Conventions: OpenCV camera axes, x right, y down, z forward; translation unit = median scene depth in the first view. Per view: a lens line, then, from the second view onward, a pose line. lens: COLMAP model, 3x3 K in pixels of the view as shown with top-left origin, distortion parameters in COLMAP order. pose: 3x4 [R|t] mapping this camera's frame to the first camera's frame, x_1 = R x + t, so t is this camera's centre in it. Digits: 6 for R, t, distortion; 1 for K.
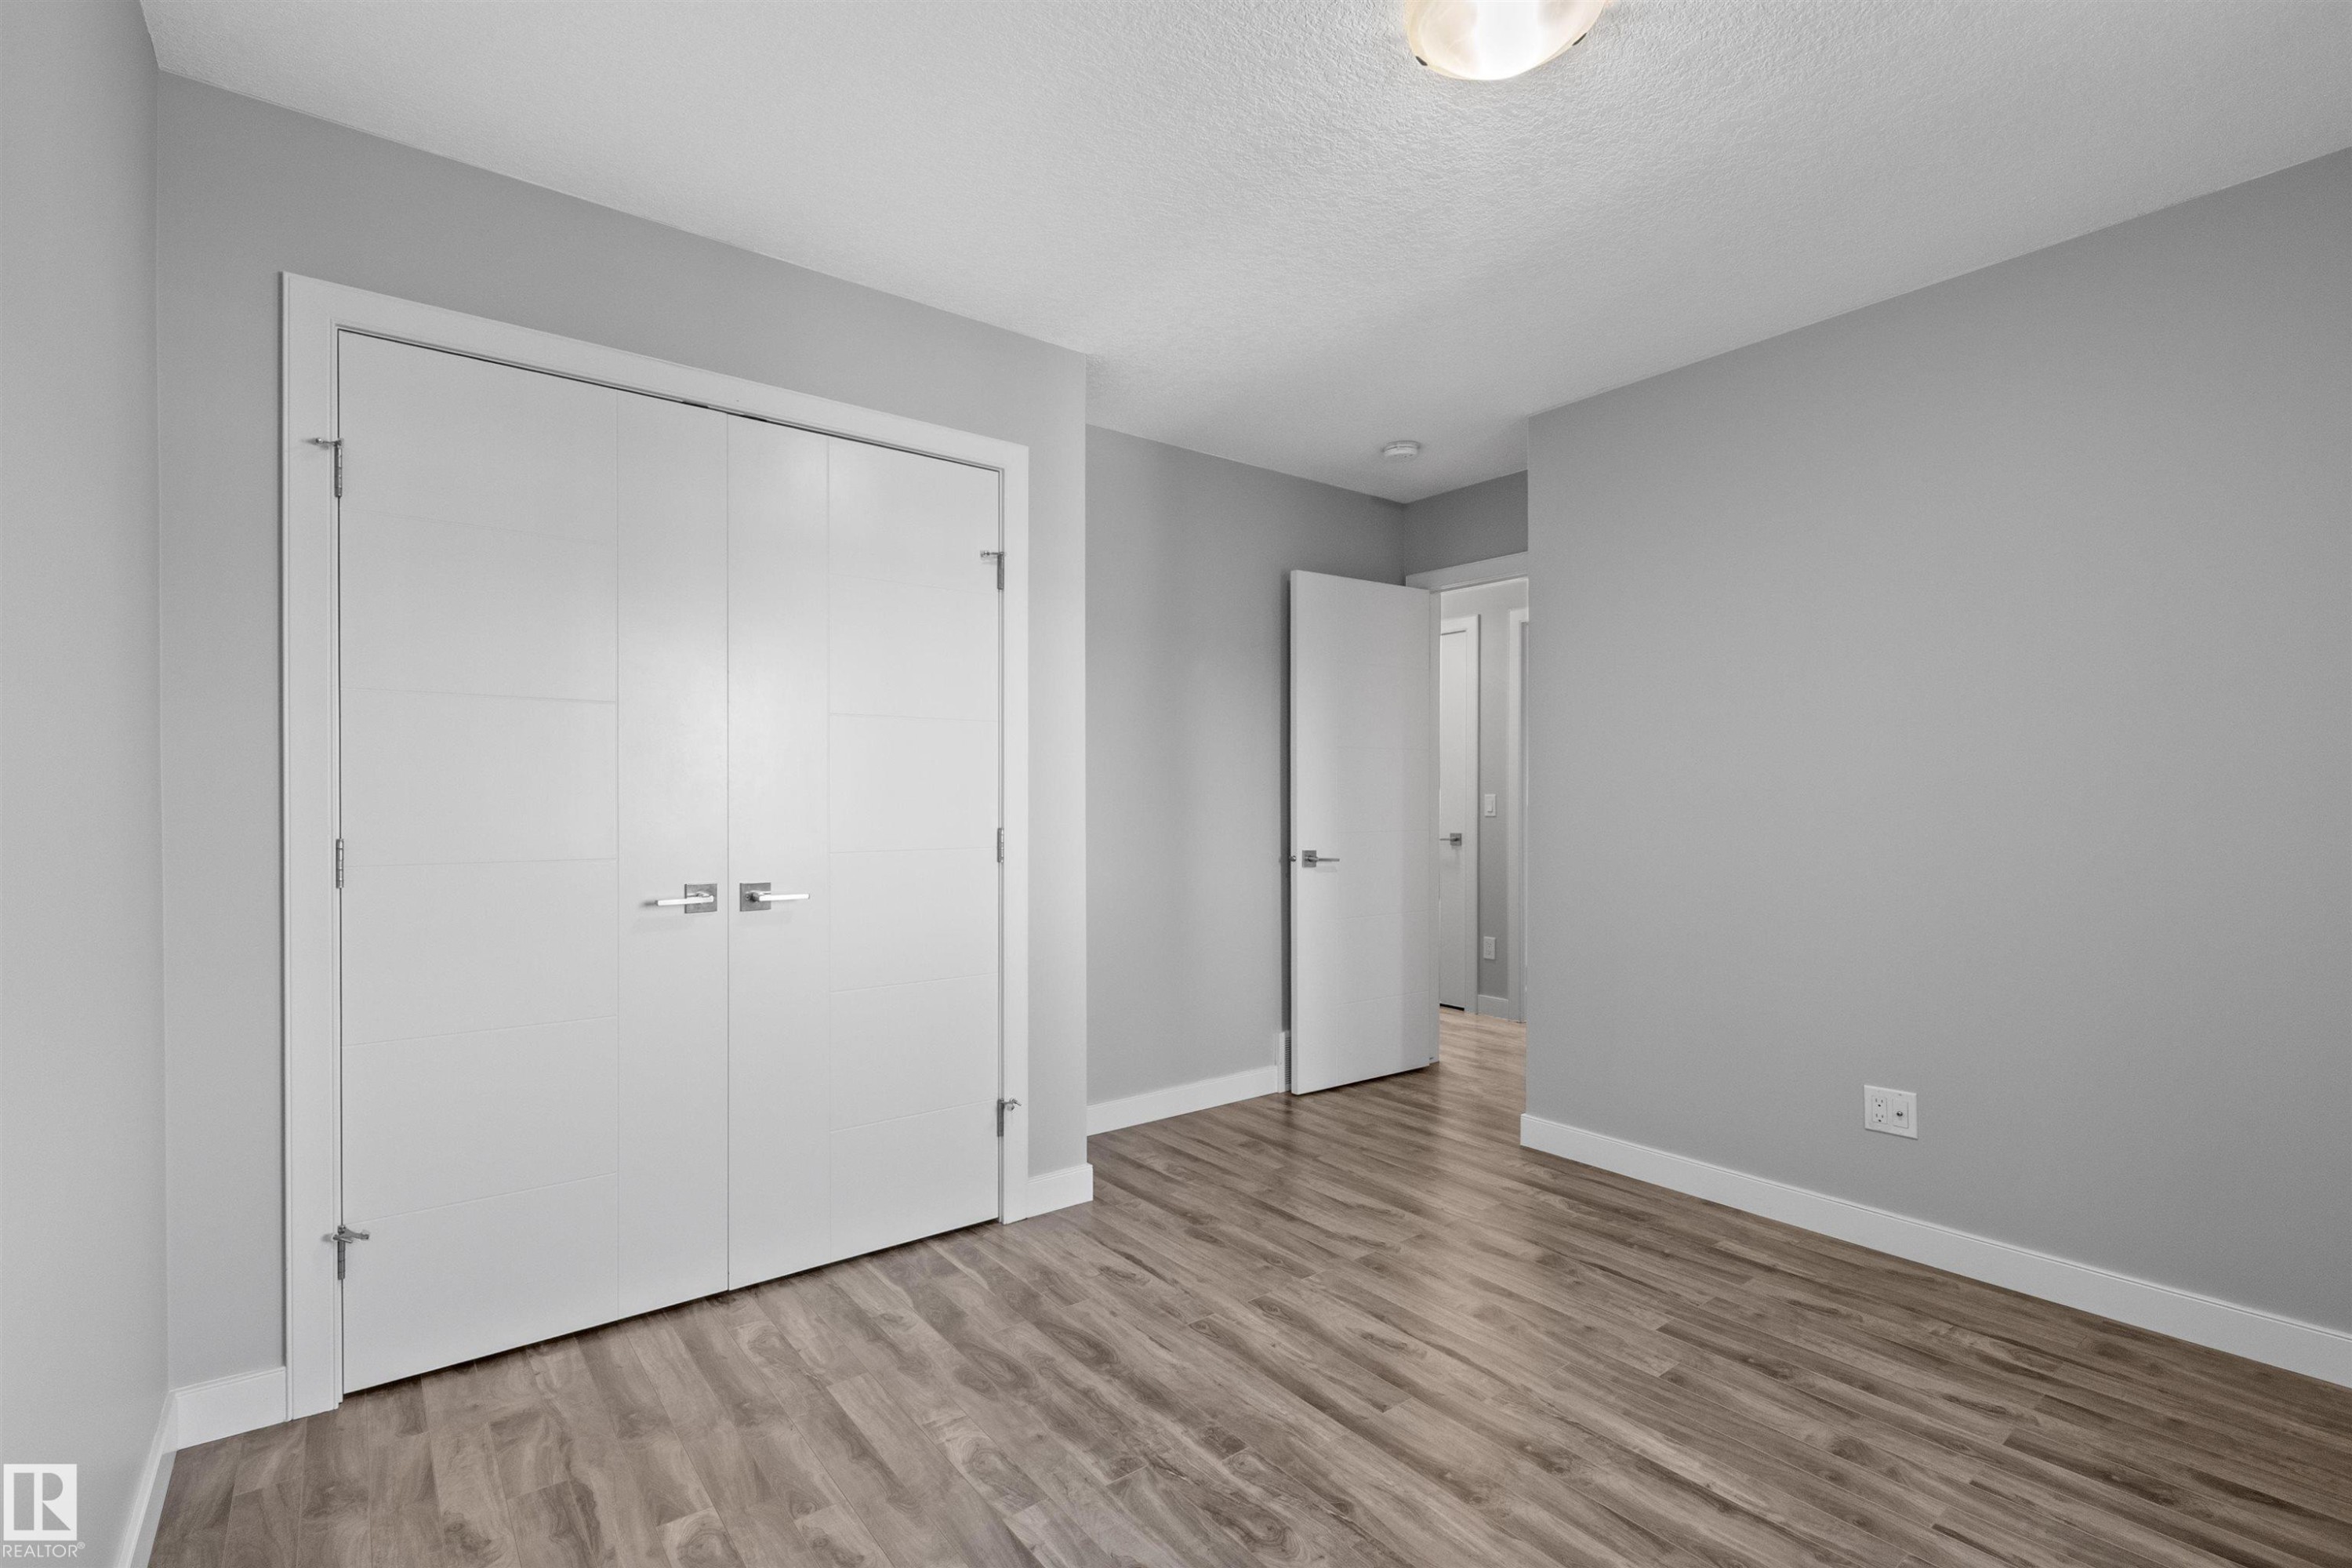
lens RADIAL K [[1045.7, 0, 1176.8], [0, 1045.7, 787.7], [0, 0, 1]] dist [0.002077, -0.002040]
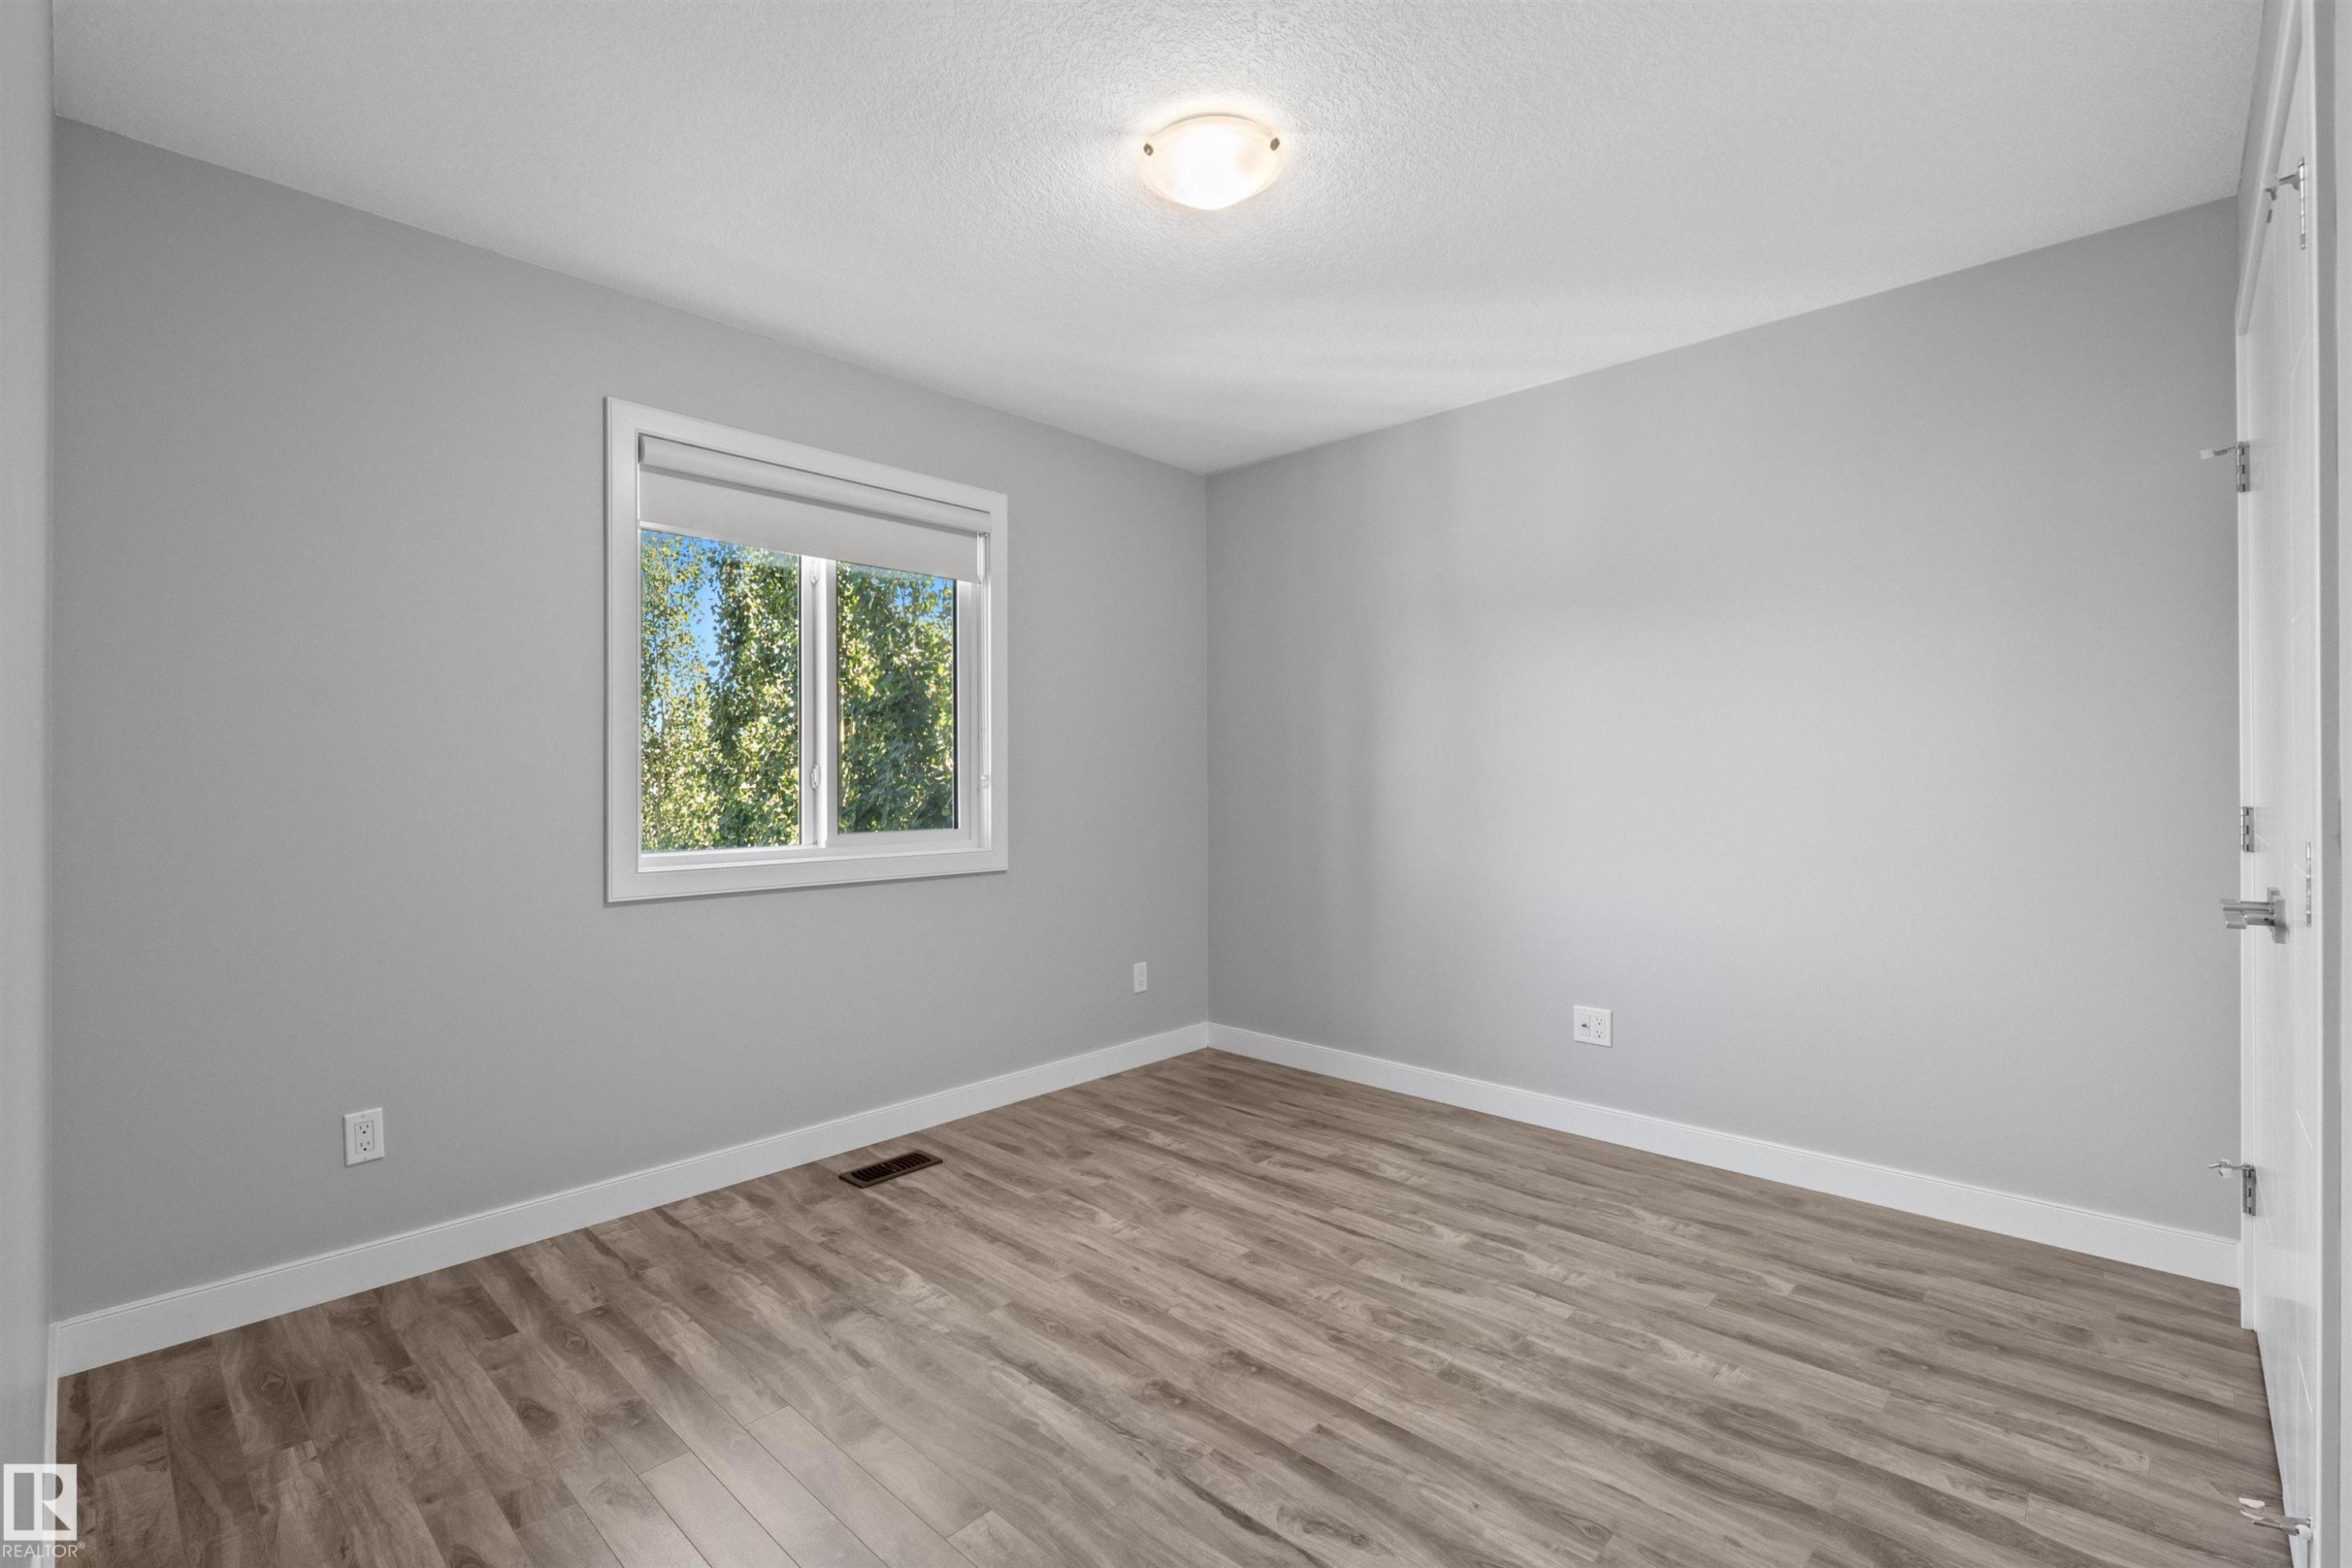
lens RADIAL K [[1045.7, 0, 1171.4], [0, 1045.7, 777.2], [0, 0, 1]] dist [0.002077, -0.002040]
pose [[-0.988098, 0.004289, -0.153765, 0.489480], [0.005241, 0.999970, -0.005782, 0.018056], [0.153736, -0.006519, -0.988090, 1.989150]]
